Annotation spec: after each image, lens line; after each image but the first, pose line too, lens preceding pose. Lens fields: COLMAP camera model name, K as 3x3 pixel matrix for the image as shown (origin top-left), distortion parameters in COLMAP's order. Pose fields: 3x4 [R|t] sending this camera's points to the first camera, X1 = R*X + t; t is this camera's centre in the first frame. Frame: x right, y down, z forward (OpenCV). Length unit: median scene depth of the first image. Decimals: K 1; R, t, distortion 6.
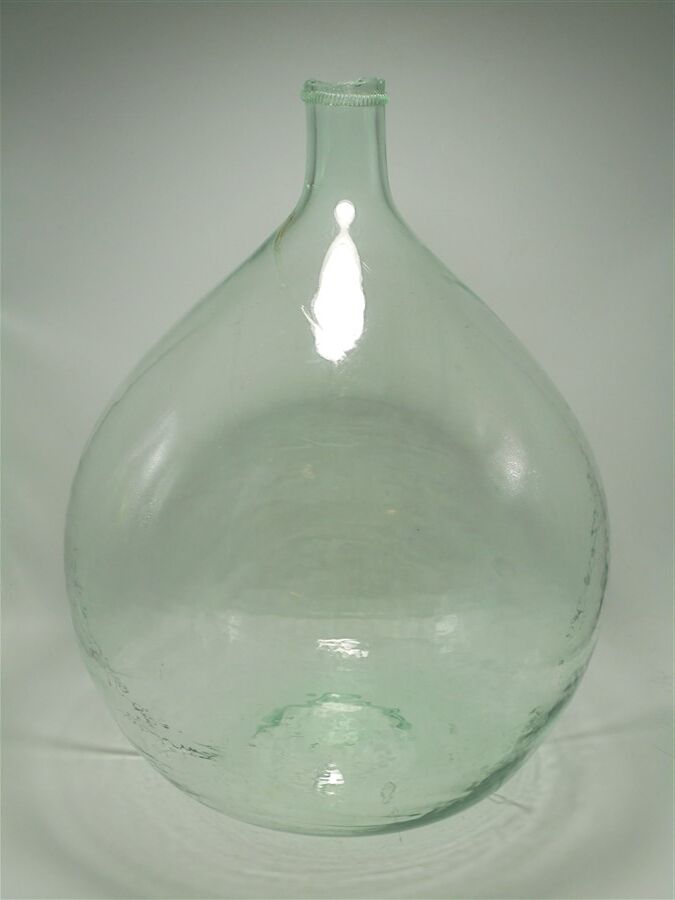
lens RADIAL K [[1289.5, 0, 335.9], [0, 1289.5, 453.3], [0, 0, 1]] dist [-0.048085, 0.000000]
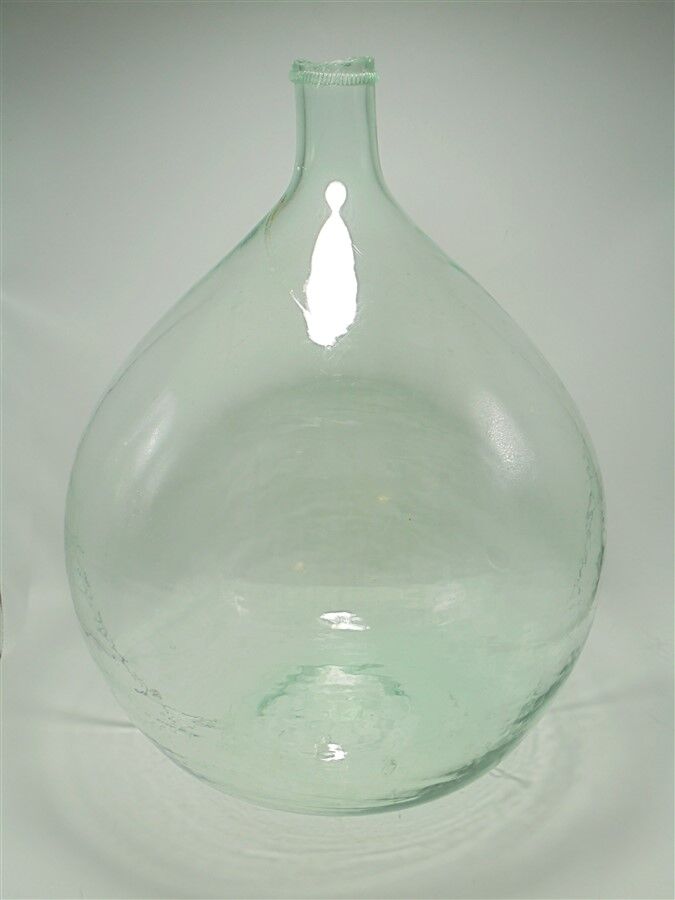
lens RADIAL K [[1128.7, 0, 340.4], [0, 1128.7, 448.1], [0, 0, 1]] dist [-0.035641, 0.000000]
pose [[0.999642, -0.012487, -0.023683, 0.028028], [0.013506, 0.998966, 0.043403, -0.028971], [0.023117, -0.043707, 0.998777, 0.122859]]
